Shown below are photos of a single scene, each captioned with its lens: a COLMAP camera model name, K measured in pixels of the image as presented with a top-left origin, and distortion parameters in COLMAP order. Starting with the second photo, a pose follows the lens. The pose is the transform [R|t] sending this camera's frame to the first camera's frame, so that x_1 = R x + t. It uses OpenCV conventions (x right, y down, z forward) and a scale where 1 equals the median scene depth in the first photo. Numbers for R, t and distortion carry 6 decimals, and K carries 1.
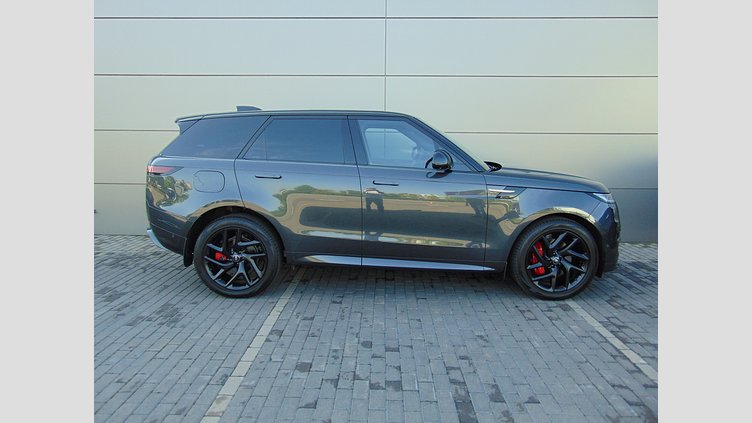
lens RADIAL K [[458.6, 0, 375.1], [0, 458.6, 209.6], [0, 0, 1]] dist [-0.006301, 0.012985]
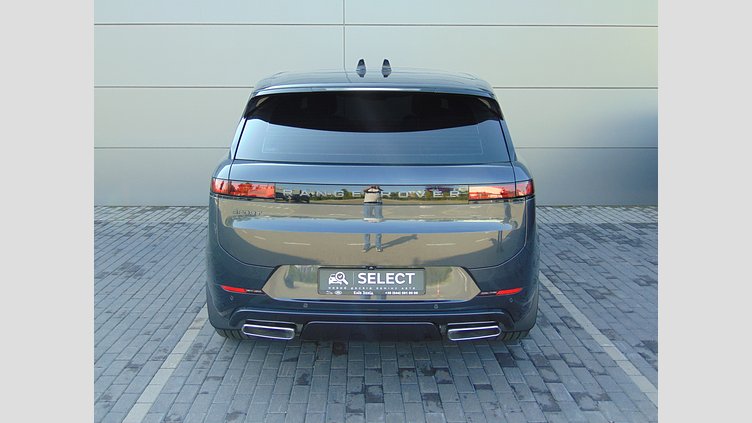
lens RADIAL K [[652.4, 0, 376.6], [0, 652.4, 209.7], [0, 0, 1]] dist [-0.014638, 0.003764]
pose [[0.998946, -0.013653, 0.043822, 0.046585], [0.012082, 0.999282, 0.035907, 0.050440], [-0.044280, -0.035340, 0.998394, -0.550521]]
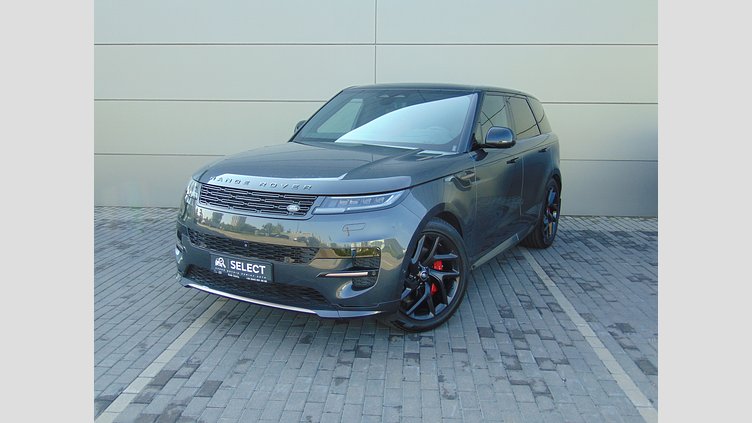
lens RADIAL K [[652.4, 0, 372.7], [0, 652.4, 211.9], [0, 0, 1]] dist [-0.014638, 0.003764]
pose [[0.998966, 0.007605, -0.044821, 0.149015], [-0.007413, 0.999963, 0.004453, 0.112896], [0.044853, -0.004116, 0.998985, -0.728364]]
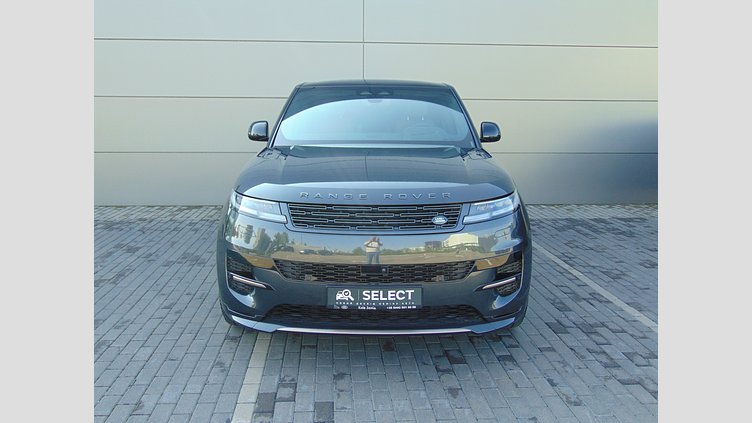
lens RADIAL K [[594.5, 0, 377.2], [0, 594.5, 210.3], [0, 0, 1]] dist [-0.028943, 0.024106]
pose [[0.995025, -0.017096, 0.098144, -0.151357], [0.014679, 0.999572, 0.025295, 0.083893], [-0.098535, -0.023729, 0.994851, -0.576595]]
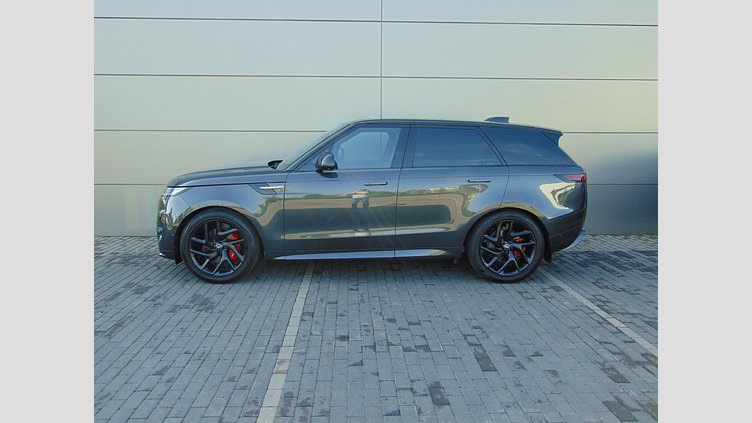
lens RADIAL K [[504.2, 0, 376.1], [0, 504.2, 210.1], [0, 0, 1]] dist [-0.001455, -0.006661]
pose [[0.997405, -0.013835, 0.070649, -0.135412], [0.014104, 0.999895, -0.003310, 0.021294], [-0.070596, 0.004298, 0.997496, -0.242981]]
